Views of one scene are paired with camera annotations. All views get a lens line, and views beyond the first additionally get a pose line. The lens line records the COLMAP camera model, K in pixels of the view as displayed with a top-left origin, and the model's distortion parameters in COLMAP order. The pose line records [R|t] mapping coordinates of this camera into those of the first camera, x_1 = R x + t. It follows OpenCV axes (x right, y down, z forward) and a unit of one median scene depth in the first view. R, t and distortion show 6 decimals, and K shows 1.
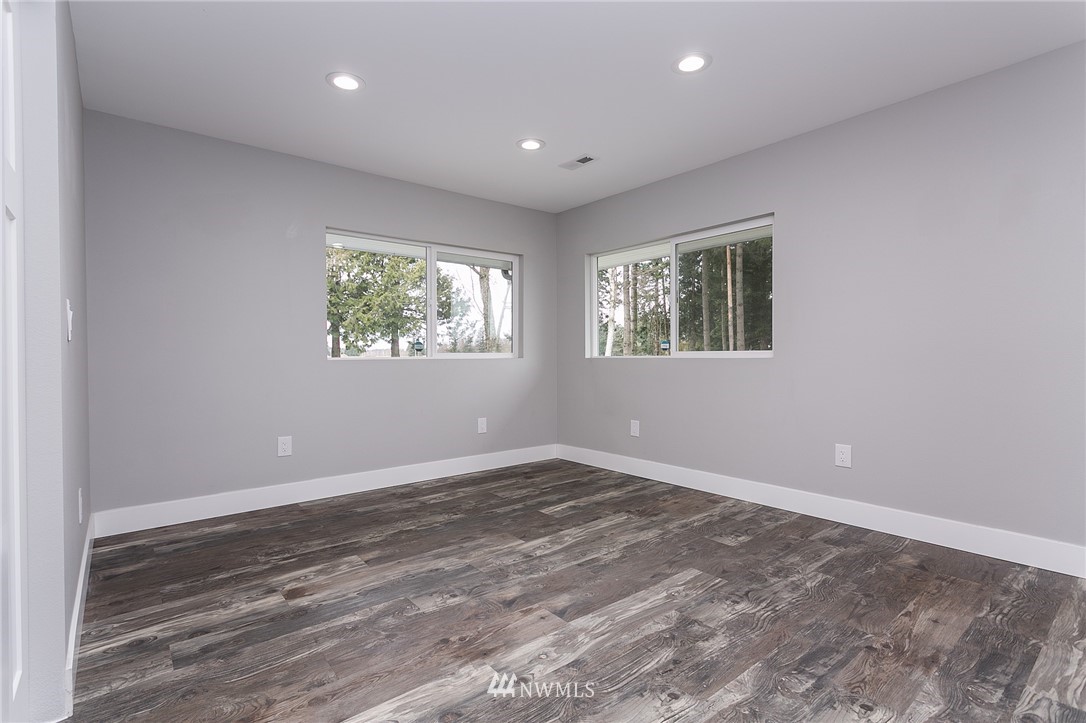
lens RADIAL K [[510.7, 0, 542.0], [0, 510.7, 358.9], [0, 0, 1]] dist [-0.003508, 0.001730]
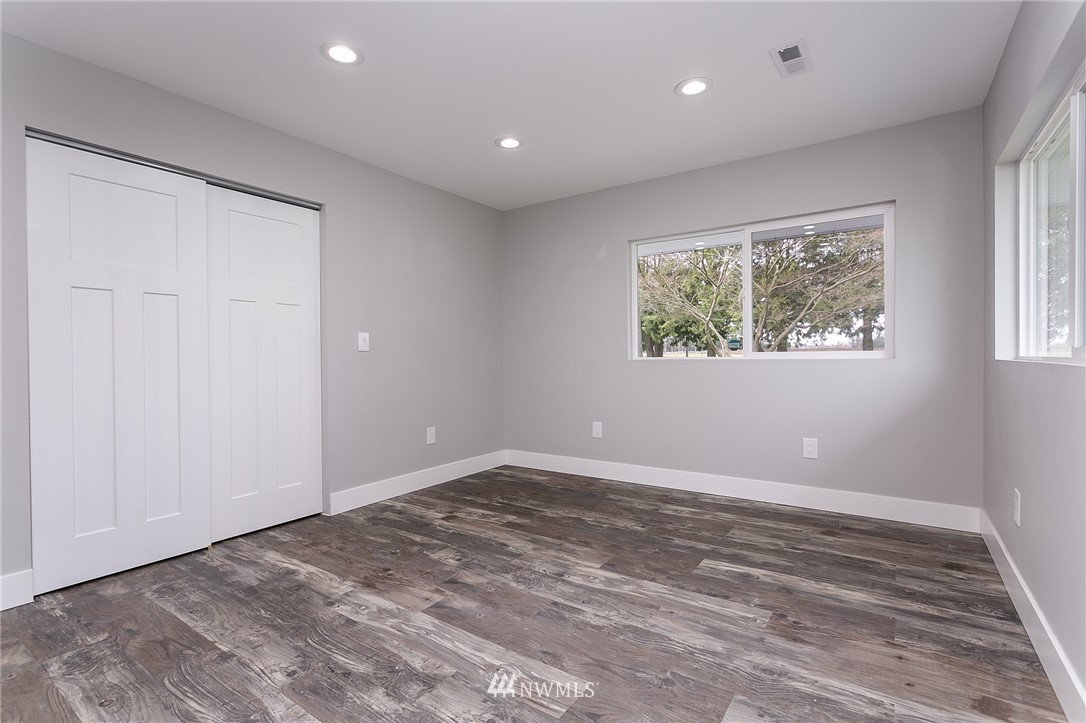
lens RADIAL K [[510.7, 0, 542.0], [0, 510.7, 358.9], [0, 0, 1]] dist [-0.003508, 0.001730]
pose [[0.273504, 0.008227, -0.961836, 0.811246], [0.000711, 0.999961, 0.008755, -0.013038], [0.961870, -0.003079, 0.273488, 0.681024]]
